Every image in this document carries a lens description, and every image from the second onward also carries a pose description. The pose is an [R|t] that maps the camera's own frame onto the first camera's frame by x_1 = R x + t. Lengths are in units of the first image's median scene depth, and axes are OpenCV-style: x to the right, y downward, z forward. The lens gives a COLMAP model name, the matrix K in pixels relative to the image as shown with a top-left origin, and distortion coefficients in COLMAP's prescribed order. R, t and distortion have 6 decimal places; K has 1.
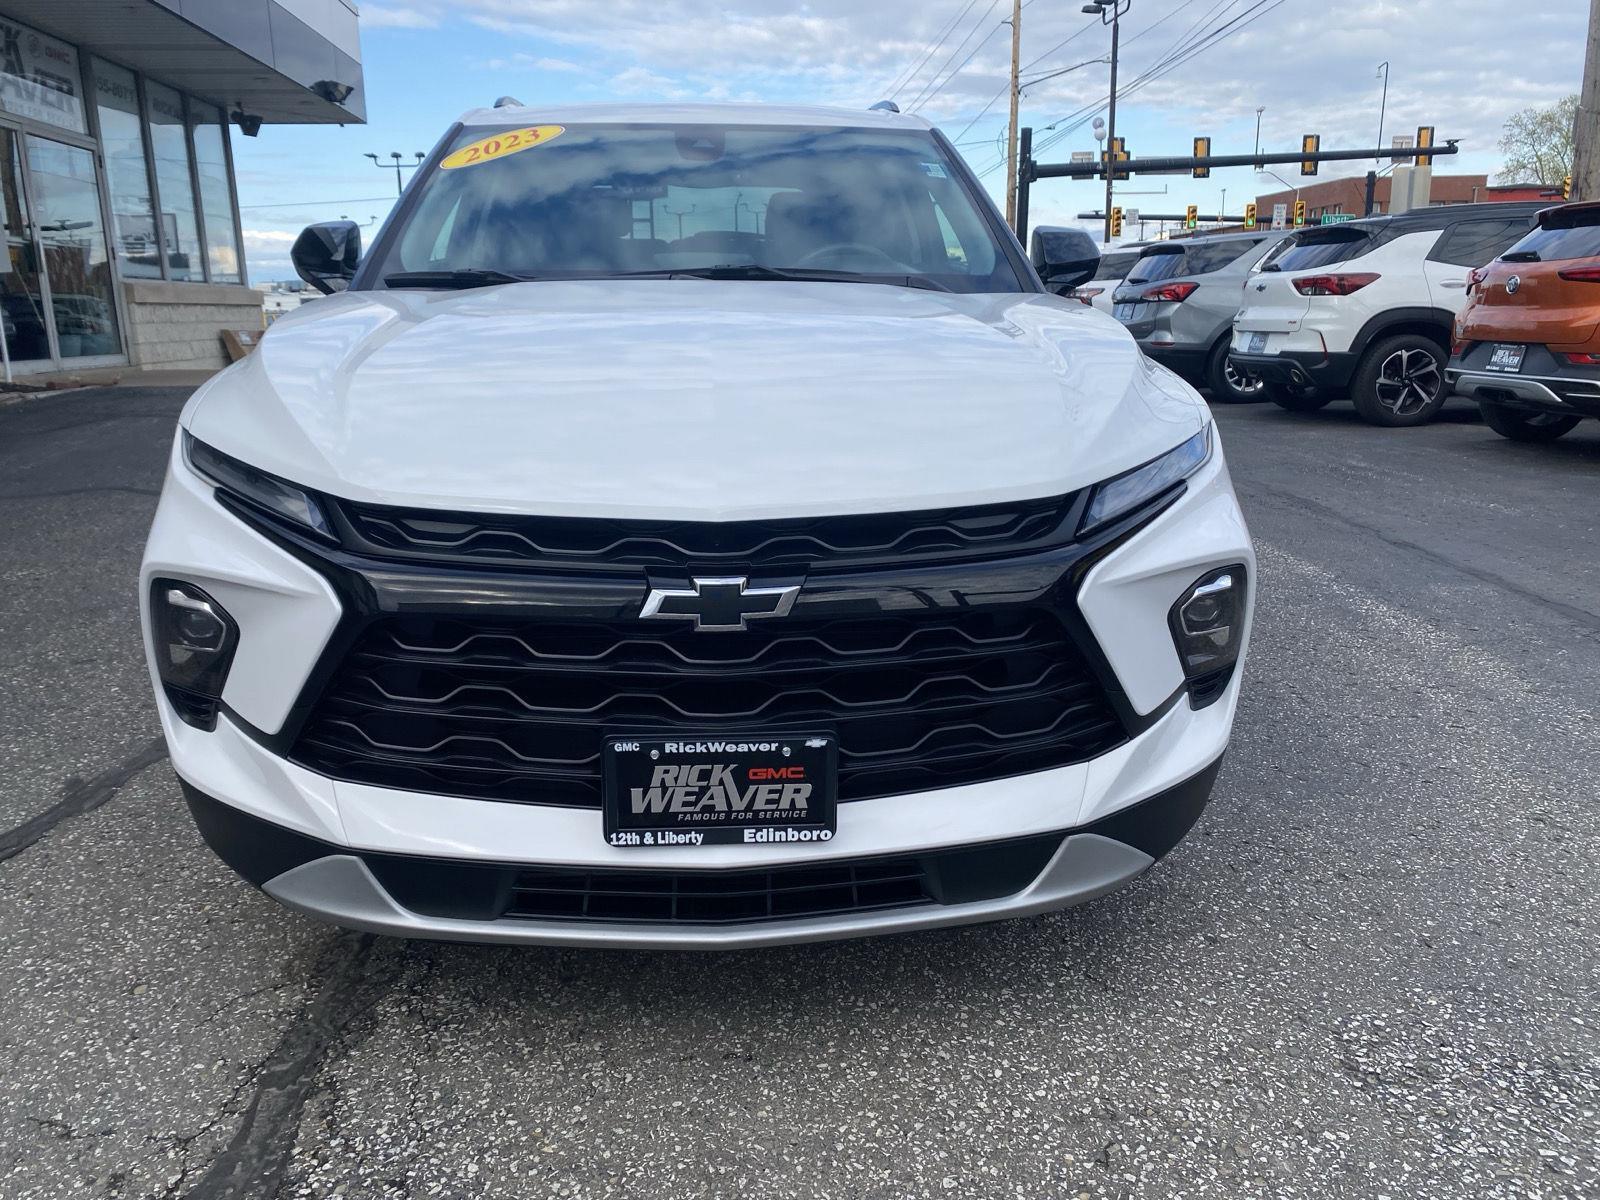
lens RADIAL K [[1215.5, 0, 783.4], [0, 1215.5, 602.4], [0, 0, 1]] dist [0.023432, -0.015556]
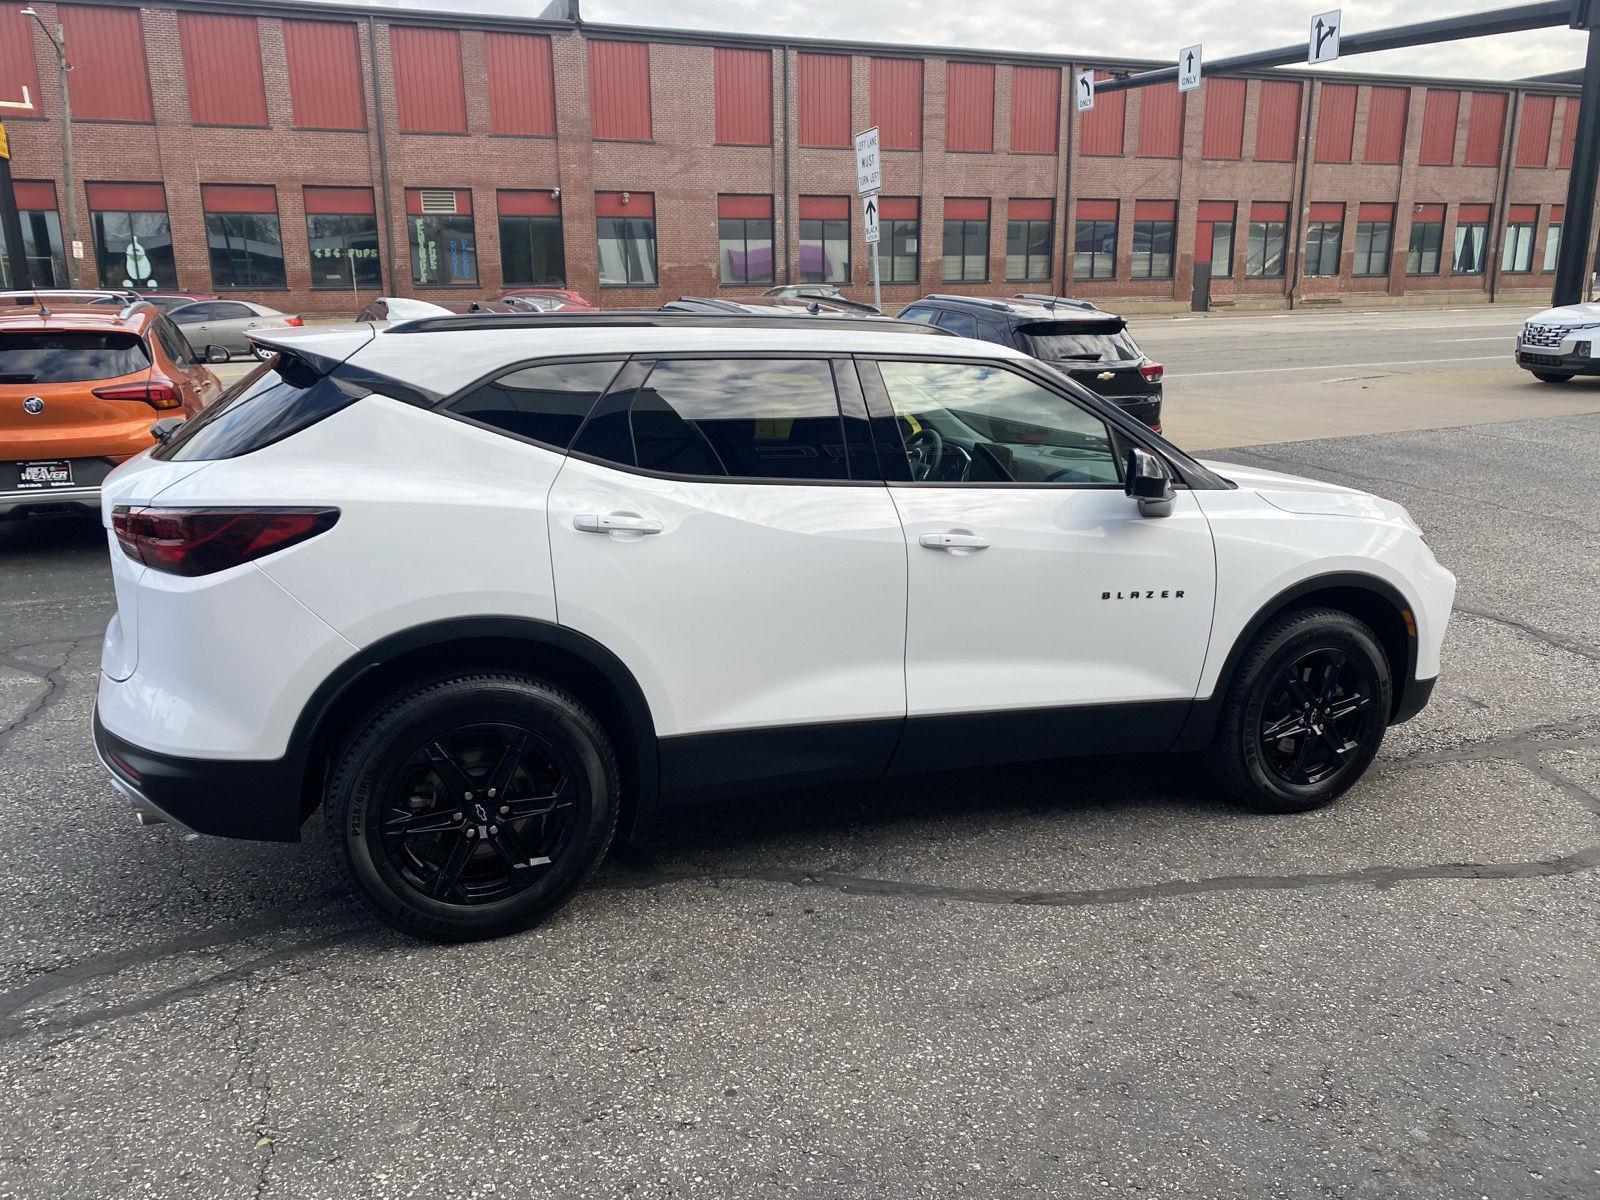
lens RADIAL K [[1215.5, 0, 806.5], [0, 1215.5, 595.9], [0, 0, 1]] dist [0.023432, -0.015556]
pose [[-0.315981, -0.215194, 0.924038, -2.323931], [0.238084, 0.924789, 0.296784, -1.018848], [-0.918407, 0.313777, -0.240982, 2.723332]]
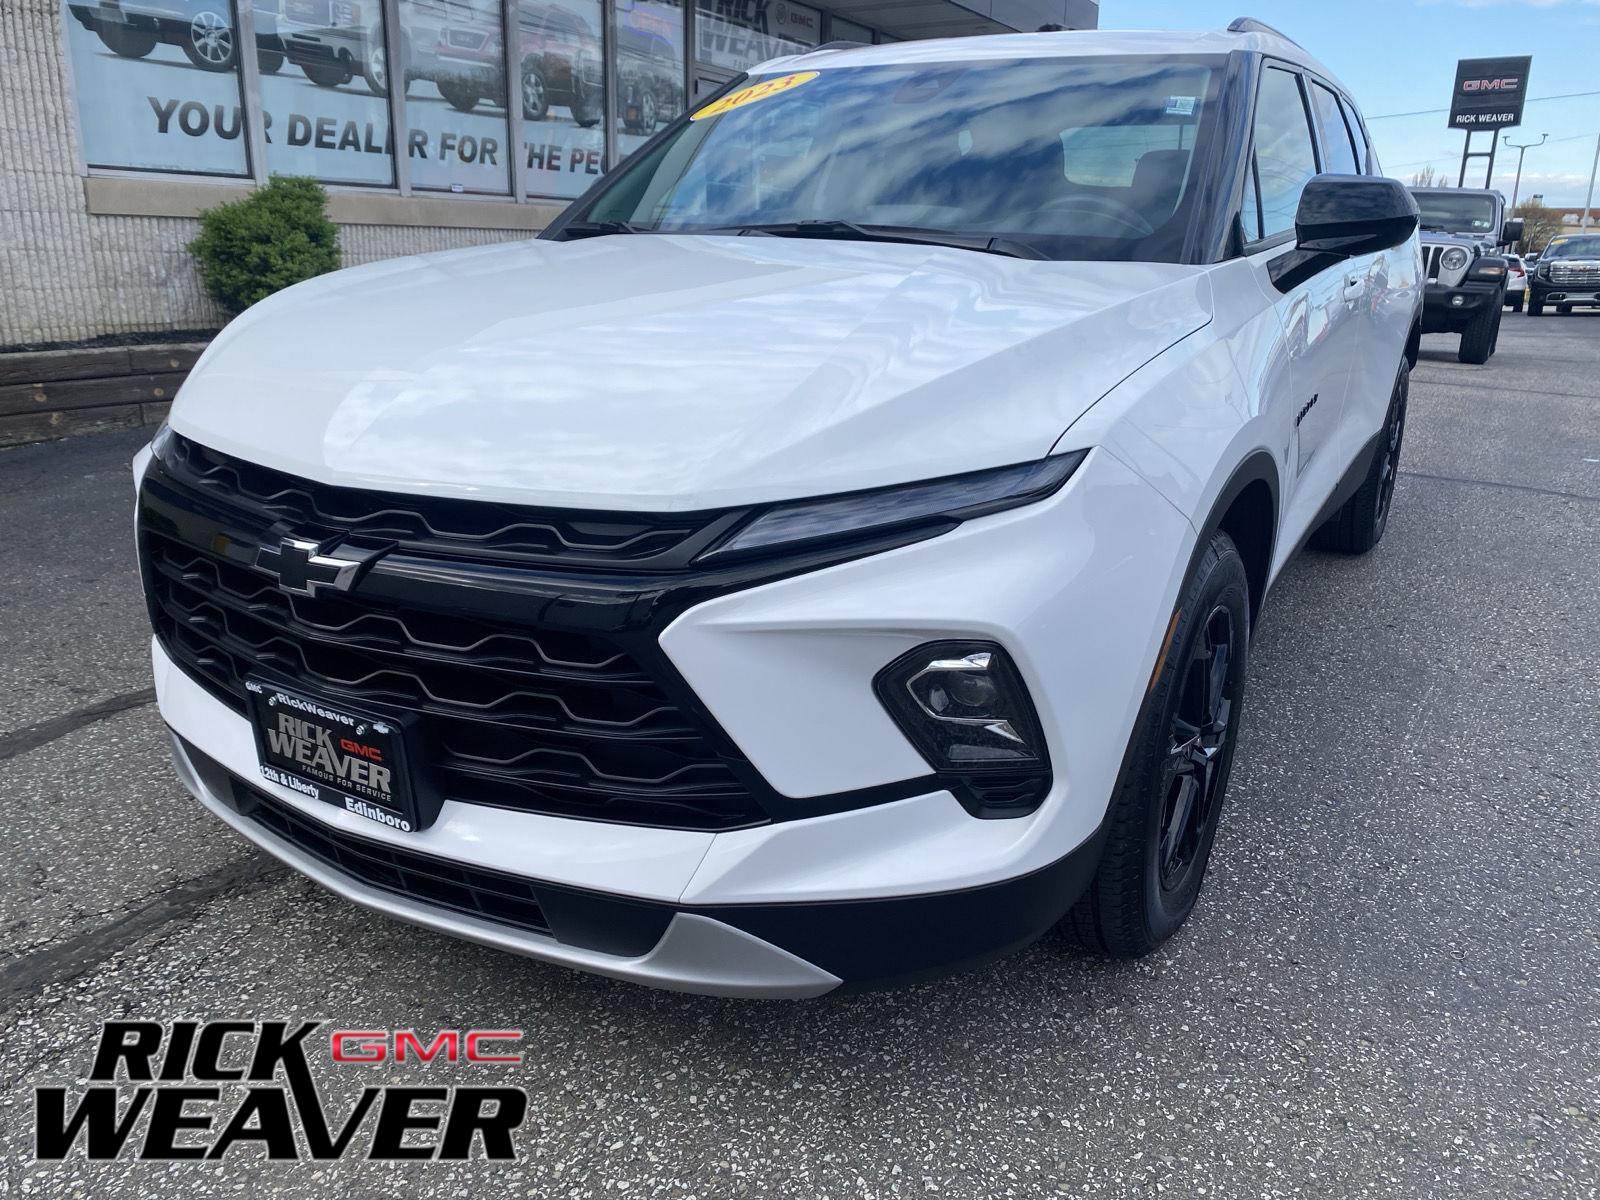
lens RADIAL K [[1215.5, 0, 796.1], [0, 1215.5, 596.7], [0, 0, 1]] dist [0.023432, -0.015556]
pose [[0.822242, 0.182585, -0.539055, 0.688560], [-0.160584, 0.983088, 0.088040, -0.107573], [0.546014, 0.014173, 0.837656, 0.317846]]
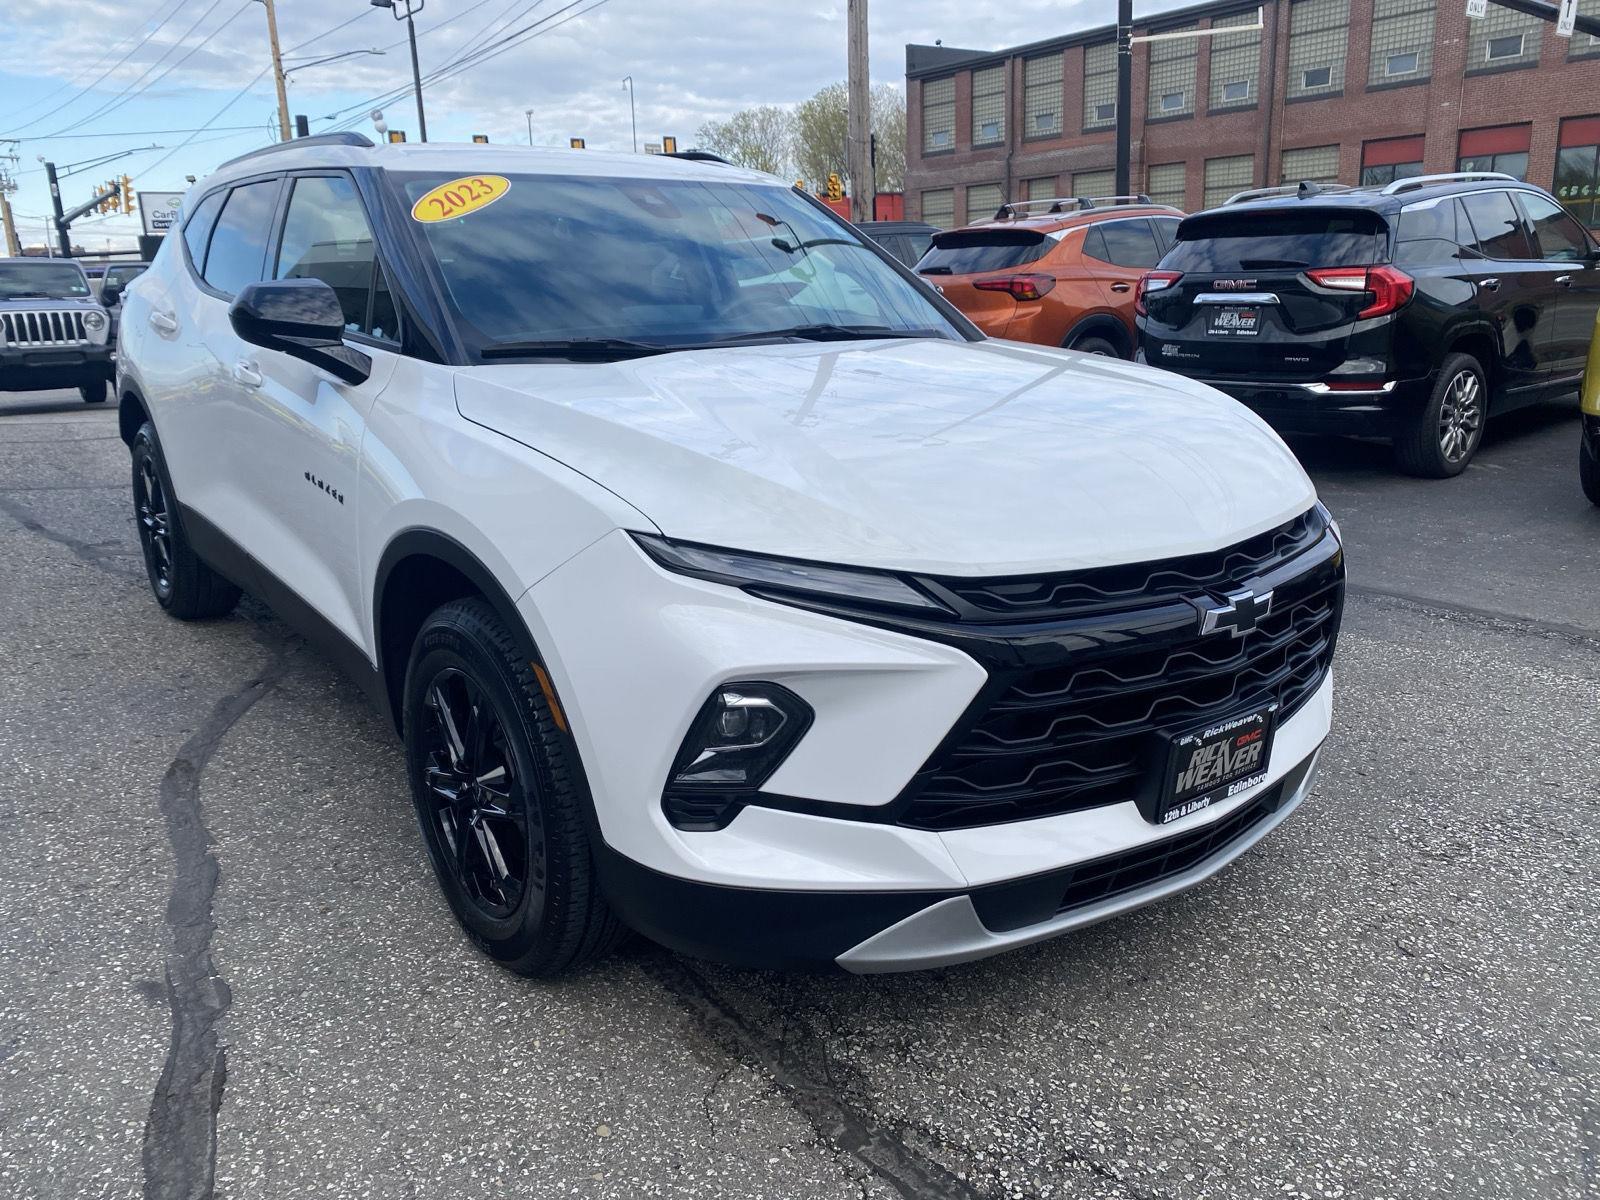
lens RADIAL K [[1215.5, 0, 791.9], [0, 1215.5, 597.1], [0, 0, 1]] dist [0.023432, -0.015556]
pose [[0.832793, -0.152083, 0.532284, -0.947411], [0.149886, 0.987554, 0.047654, -0.125254], [-0.532907, 0.040096, 0.845223, 0.129423]]
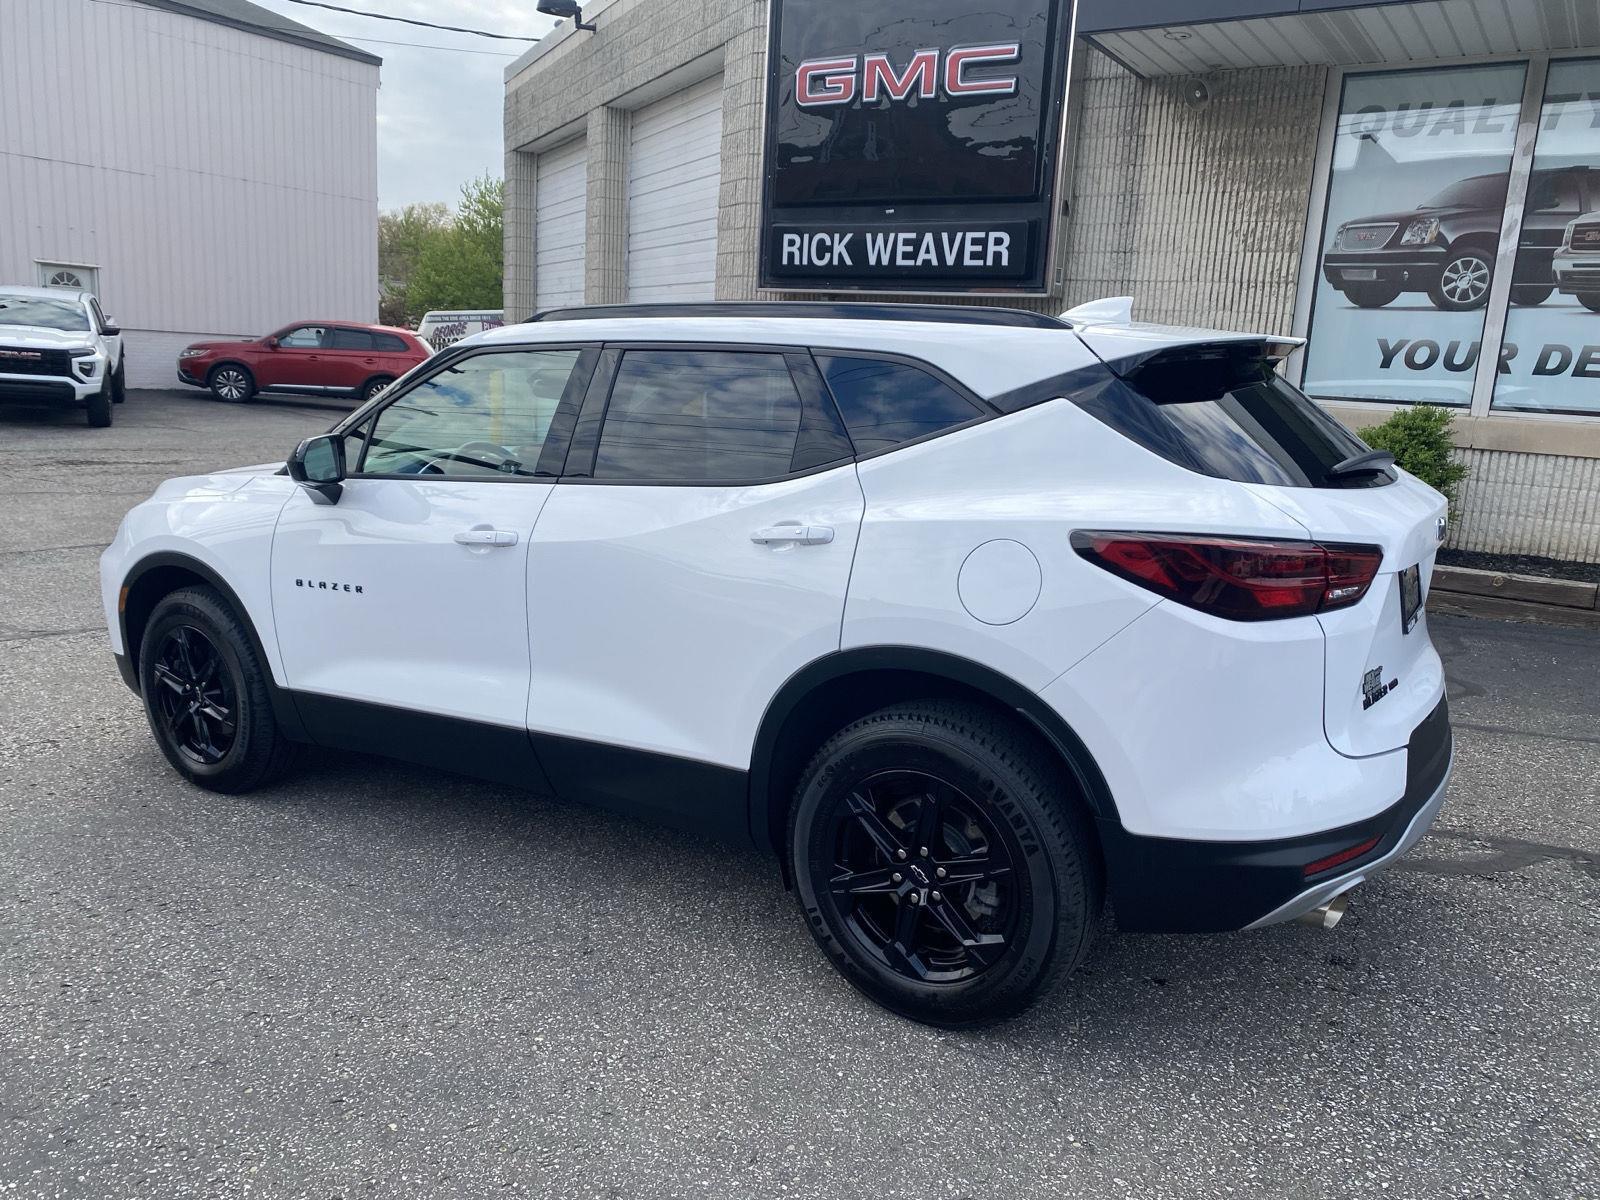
lens RADIAL K [[1215.5, 0, 805.5], [0, 1215.5, 614.1], [0, 0, 1]] dist [0.023432, -0.015556]
pose [[-0.597670, 0.148982, -0.787778, 1.502223], [-0.232096, 0.908359, 0.347872, -1.124749], [0.767412, 0.390753, -0.508321, 3.412905]]
